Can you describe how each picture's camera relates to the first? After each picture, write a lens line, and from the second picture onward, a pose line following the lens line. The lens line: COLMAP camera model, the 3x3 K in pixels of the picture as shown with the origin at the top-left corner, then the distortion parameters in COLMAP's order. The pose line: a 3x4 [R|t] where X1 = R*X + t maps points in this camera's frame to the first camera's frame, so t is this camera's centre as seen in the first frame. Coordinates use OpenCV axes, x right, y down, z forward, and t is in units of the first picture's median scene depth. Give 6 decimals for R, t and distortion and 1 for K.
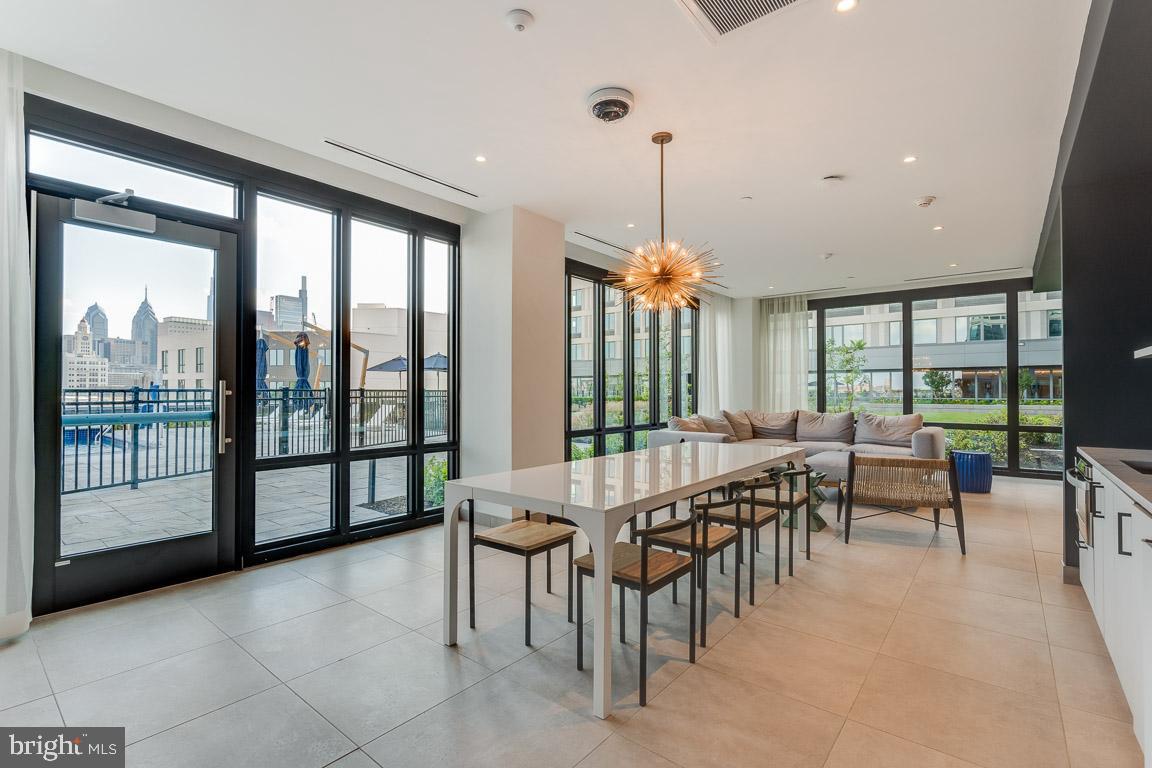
lens RADIAL K [[532.1, 0, 583.2], [0, 532.1, 385.6], [0, 0, 1]] dist [-0.010852, -0.000402]
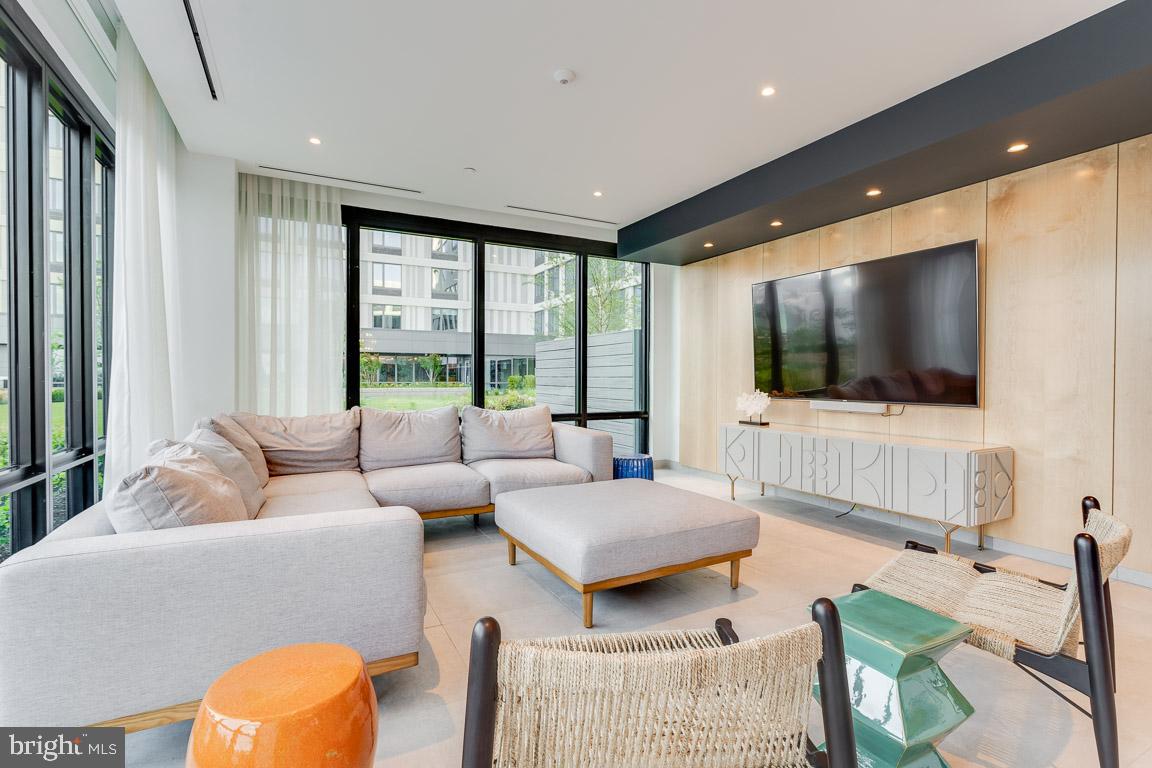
lens RADIAL K [[532.1, 0, 580.0], [0, 532.1, 382.4], [0, 0, 1]] dist [-0.010852, -0.000402]
pose [[0.386274, -0.007663, 0.922352, 0.022252], [-0.013880, 0.999804, 0.014119, 0.012480], [-0.922280, -0.018256, 0.386092, 0.624126]]
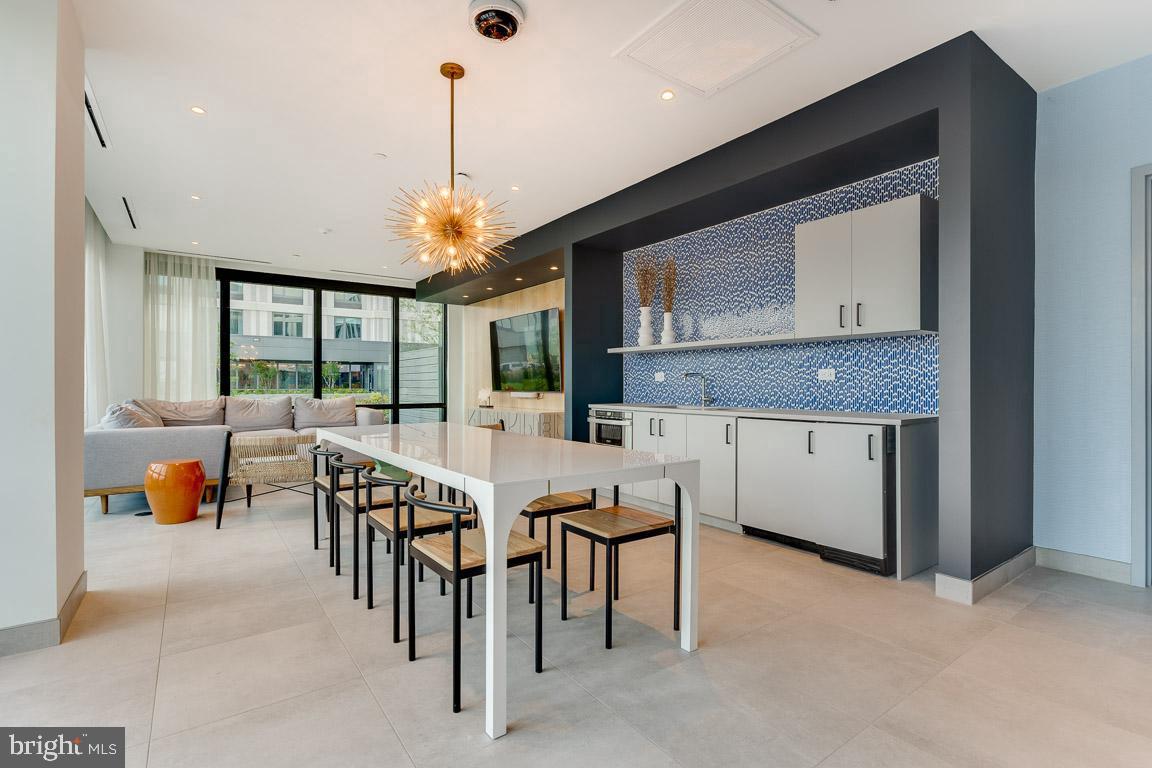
lens RADIAL K [[532.1, 0, 582.1], [0, 532.1, 386.5], [0, 0, 1]] dist [-0.010852, -0.000402]
pose [[0.248532, -0.002685, 0.968620, -0.275126], [-0.011028, 0.999923, 0.005601, 0.019905], [-0.968561, -0.012074, 0.248483, 0.242904]]
